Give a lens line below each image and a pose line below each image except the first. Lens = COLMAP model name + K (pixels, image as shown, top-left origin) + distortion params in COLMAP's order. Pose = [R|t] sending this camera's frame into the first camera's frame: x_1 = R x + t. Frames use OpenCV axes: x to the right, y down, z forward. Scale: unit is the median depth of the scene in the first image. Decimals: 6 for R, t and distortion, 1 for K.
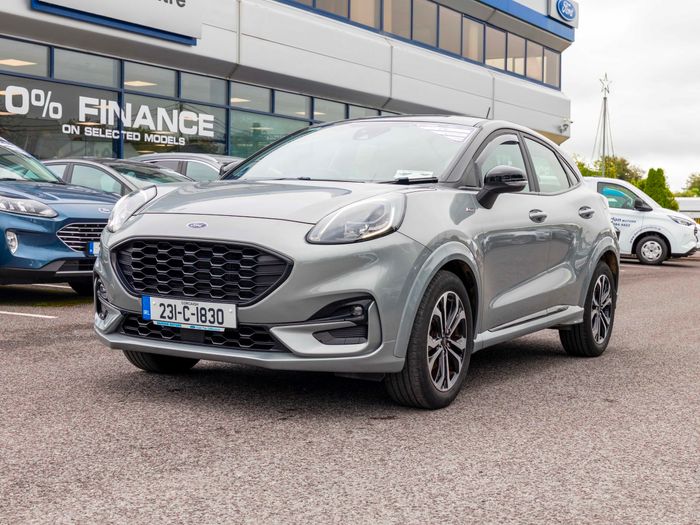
lens RADIAL K [[1088.4, 0, 350.0], [0, 1088.4, 262.5], [0, 0, 1]] dist [-0.033068, -0.054405]
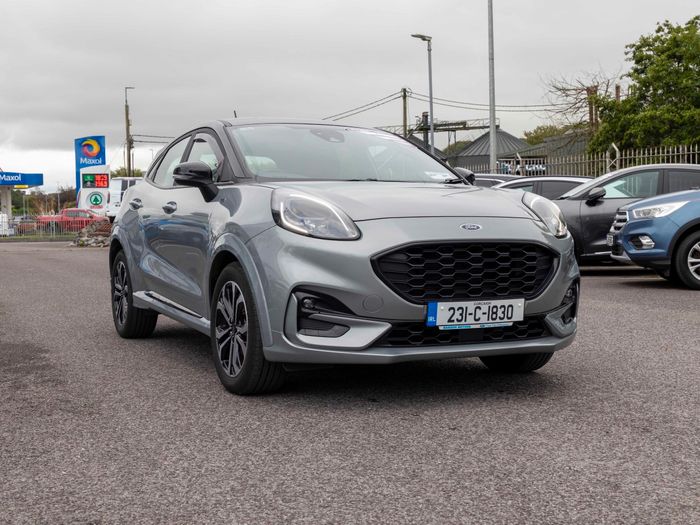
lens RADIAL K [[971.1, 0, 350.0], [0, 971.1, 262.5], [0, 0, 1]] dist [-0.003825, -0.010870]
pose [[0.580364, -0.074871, 0.810908, -0.958118], [0.059944, 0.996991, 0.049150, -0.053264], [-0.812148, 0.020084, 0.583106, 0.564968]]
